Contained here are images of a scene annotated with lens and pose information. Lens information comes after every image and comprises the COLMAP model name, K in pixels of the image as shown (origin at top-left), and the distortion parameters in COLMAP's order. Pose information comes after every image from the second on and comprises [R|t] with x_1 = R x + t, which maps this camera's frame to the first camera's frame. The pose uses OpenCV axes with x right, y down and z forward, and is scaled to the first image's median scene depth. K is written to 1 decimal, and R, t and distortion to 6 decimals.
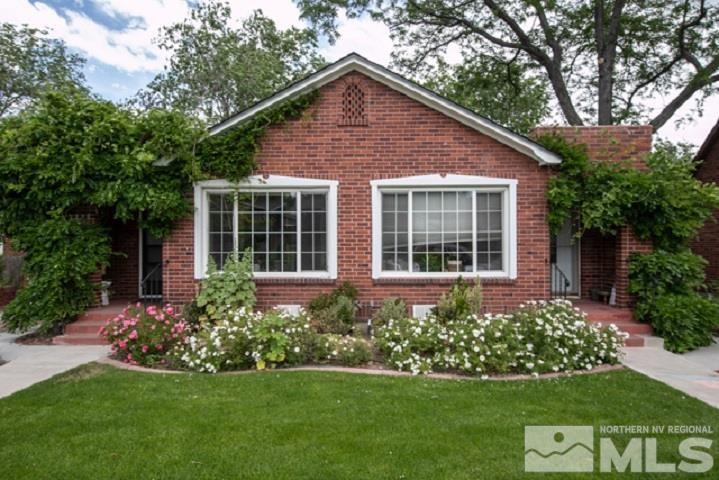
lens RADIAL K [[425.2, 0, 352.7], [0, 425.2, 237.2], [0, 0, 1]] dist [0.021594, -0.000856]
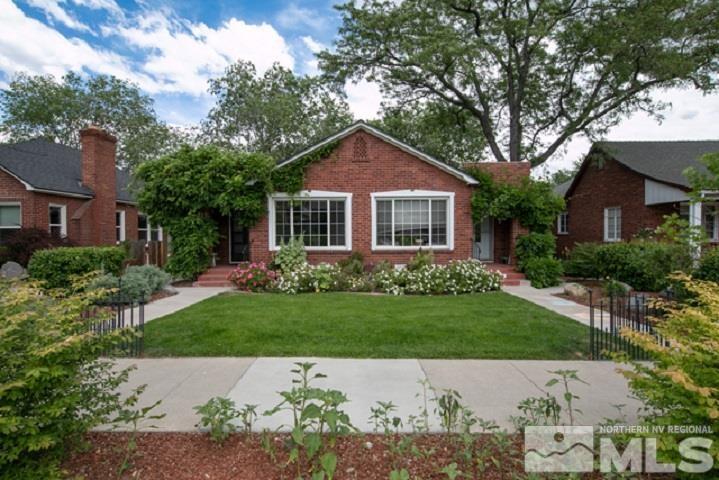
lens RADIAL K [[337.6, 0, 355.5], [0, 337.6, 239.4], [0, 0, 1]] dist [0.029394, 0.000123]
pose [[0.999719, -0.003953, 0.023364, -0.051659], [0.003211, 0.999492, 0.031709, 0.010335], [-0.023477, -0.031625, 0.999224, -0.379516]]
